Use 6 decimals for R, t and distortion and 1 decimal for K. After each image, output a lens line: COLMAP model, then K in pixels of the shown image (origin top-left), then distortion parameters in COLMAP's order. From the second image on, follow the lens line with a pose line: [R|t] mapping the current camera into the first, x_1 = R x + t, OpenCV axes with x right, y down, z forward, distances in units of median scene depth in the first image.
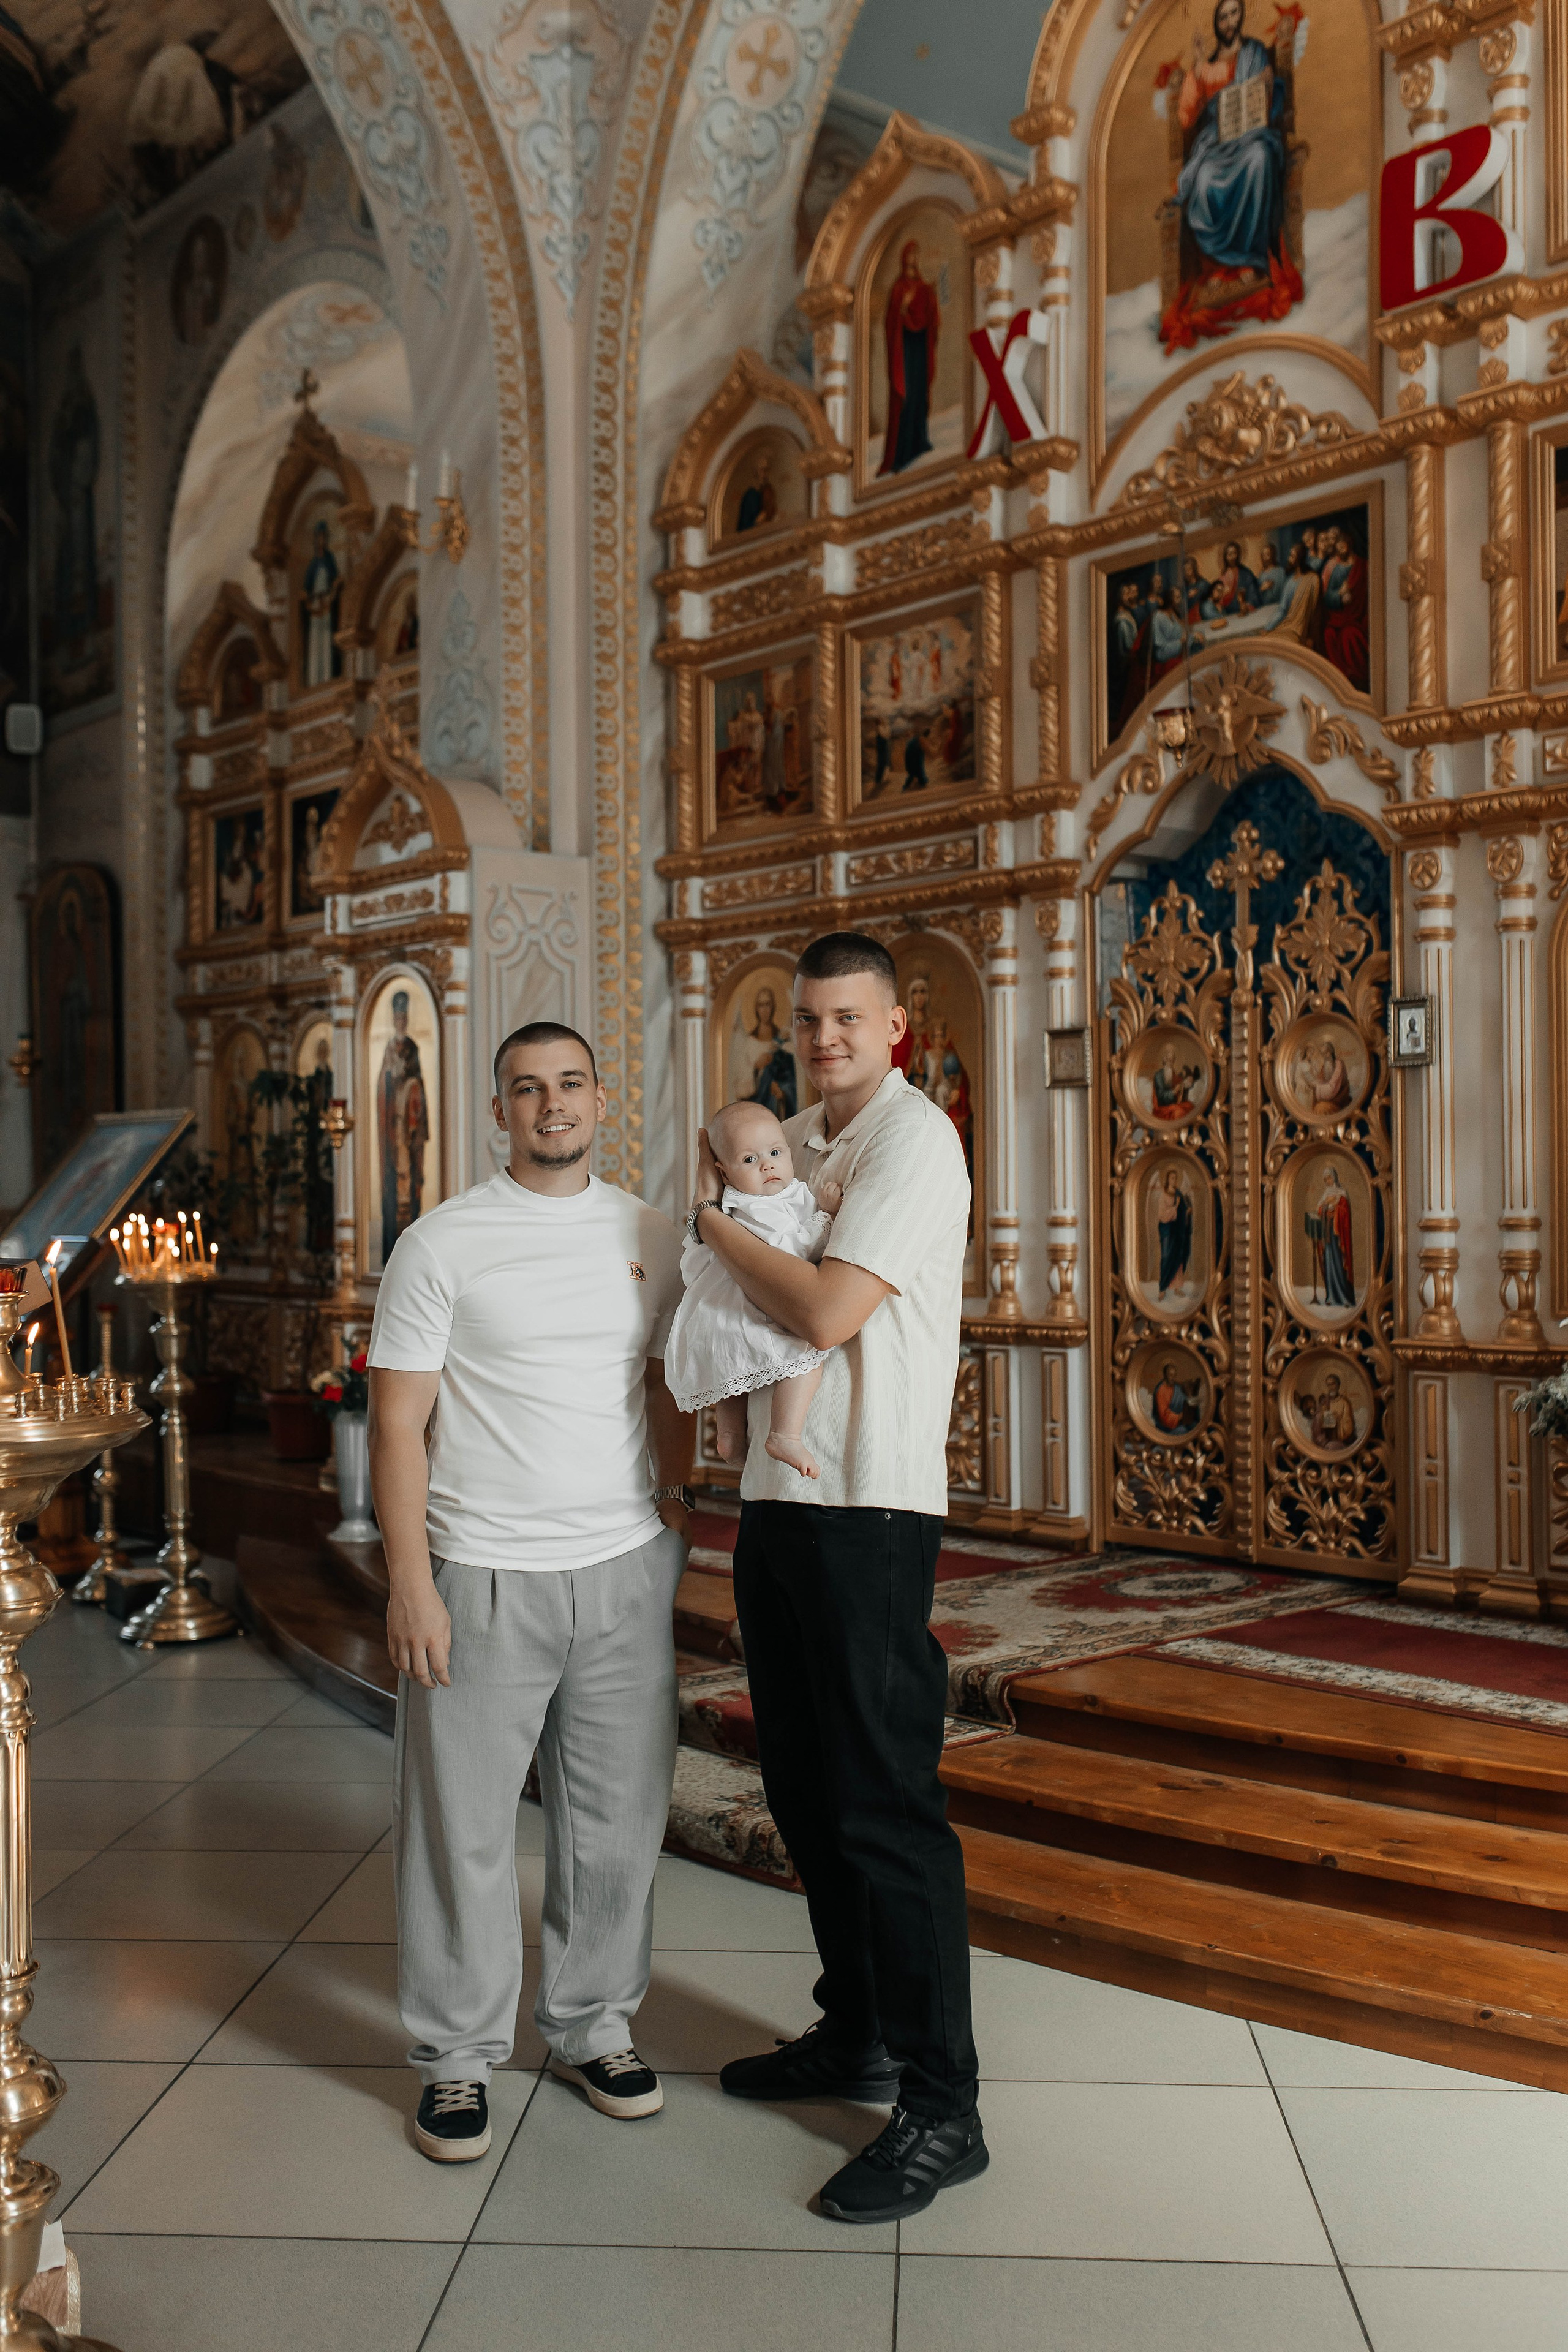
lens RADIAL K [[2220.5, 0, 792.2], [0, 2220.5, 1175.4], [0, 0, 1]] dist [0.002494, 0.000182]
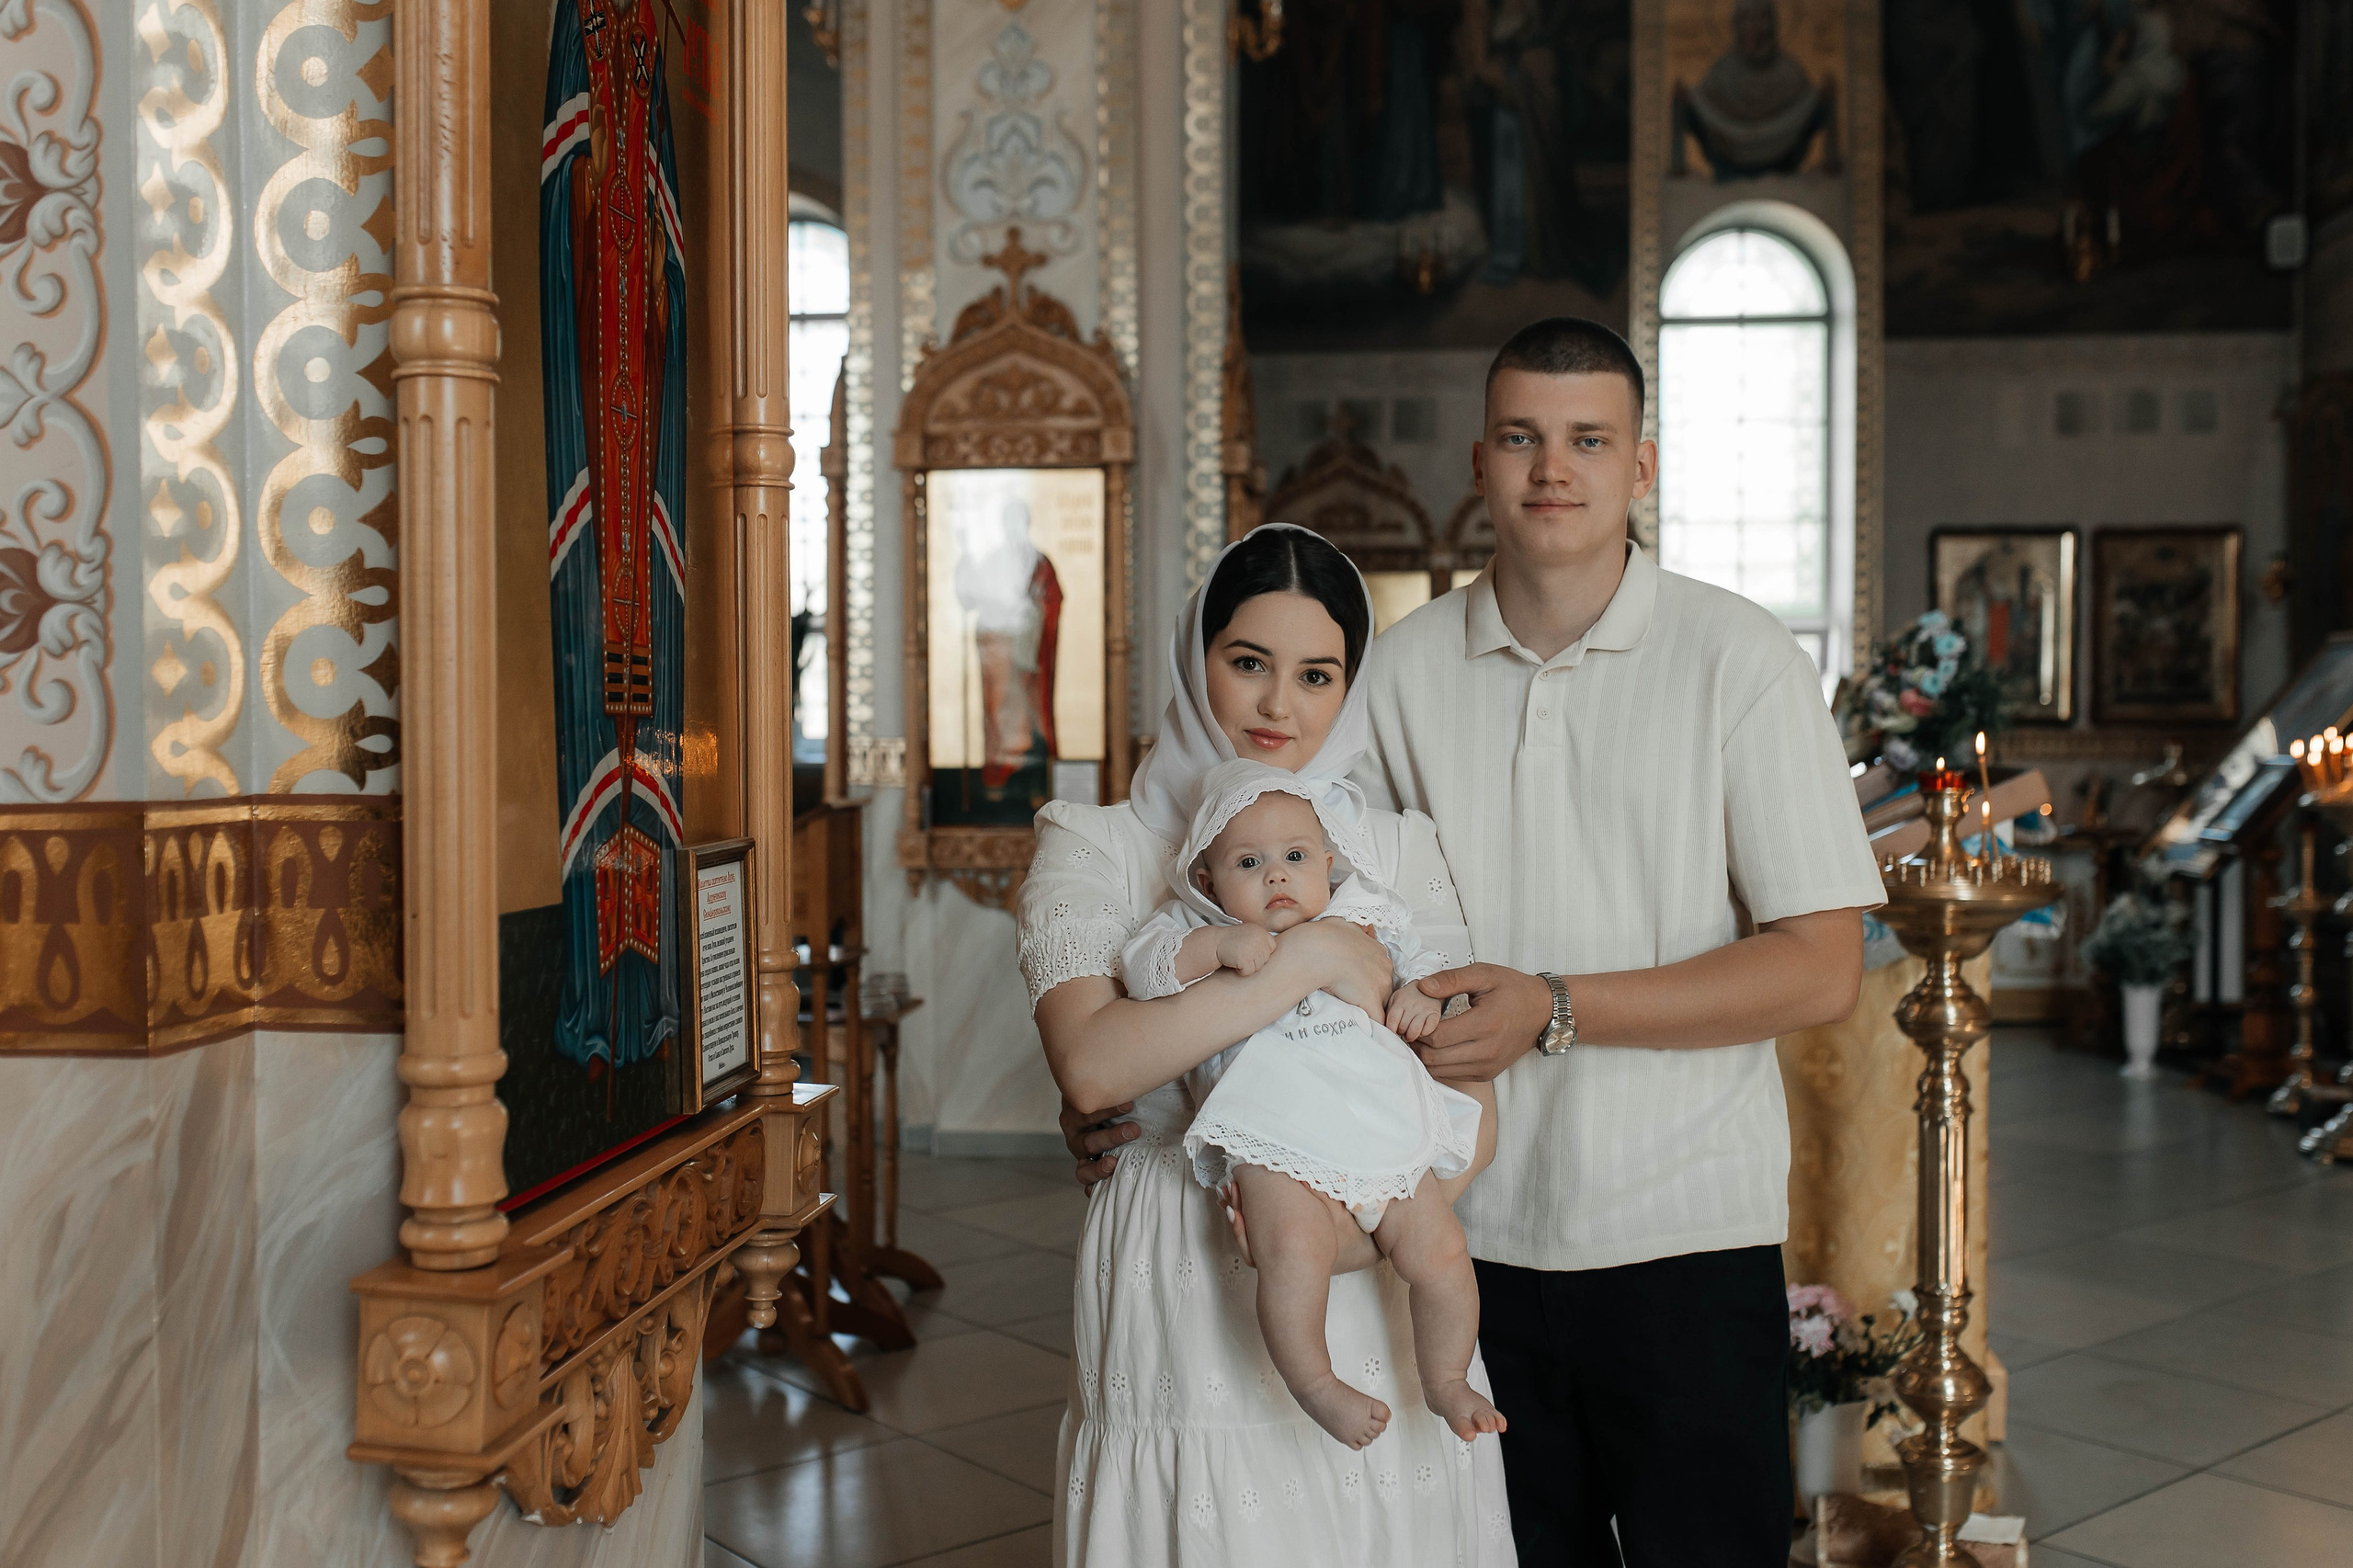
lens RADIAL K [[2300.1, 0, 1177.3], [0, 2300.1, 792.9], [0, 0, 1]] dist [0.001750, 0.002321]
pose [[0.680479, 0.027693, -0.732244, 0.127621], [0.003450, 0.999153, 0.040993, -0.001358], [0.732760, -0.030422, 0.679807, -0.105733]]
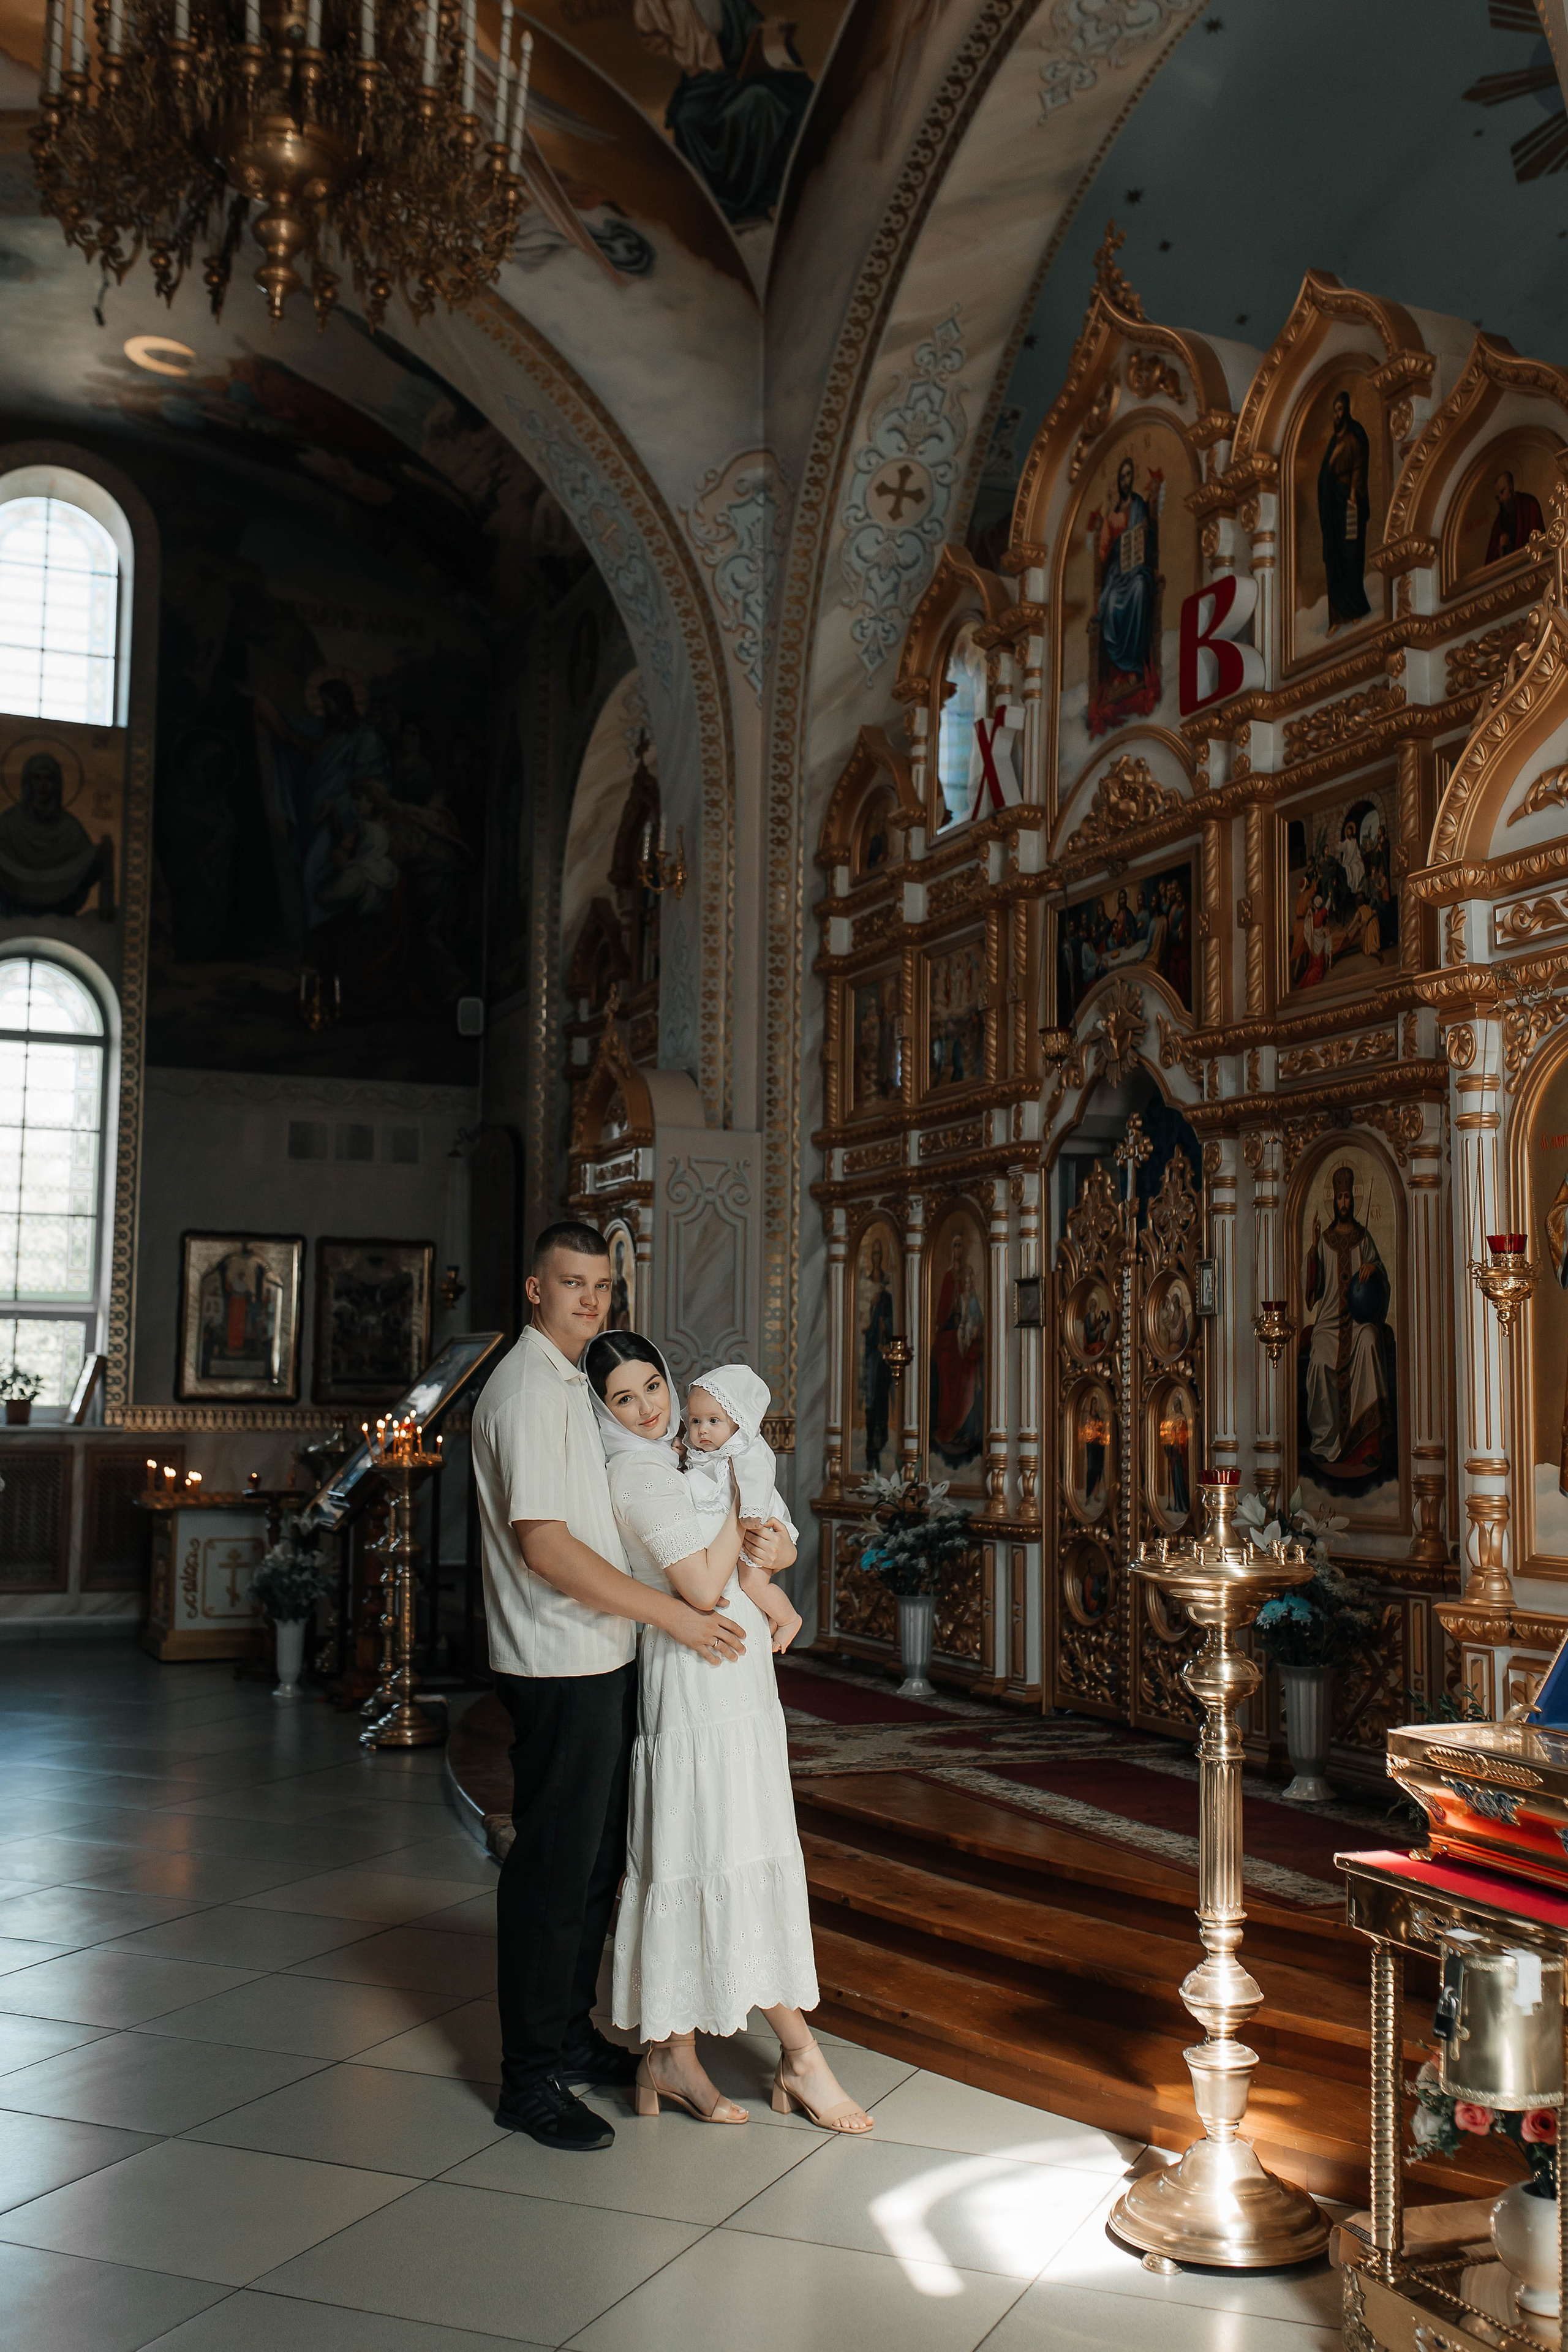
lens RADIAL K [[2326.4, 0, 791.8], [0, 2326.4, 1175.2], [0, 0, 1]] dist [-0.000430, 0.008901]
pose [[0.945765, -0.011545, -0.324647, 0.414540], [-0.017494, 0.996108, -0.086388, -0.009942], [0.324381, 0.087382, 0.941882, -0.251718]]
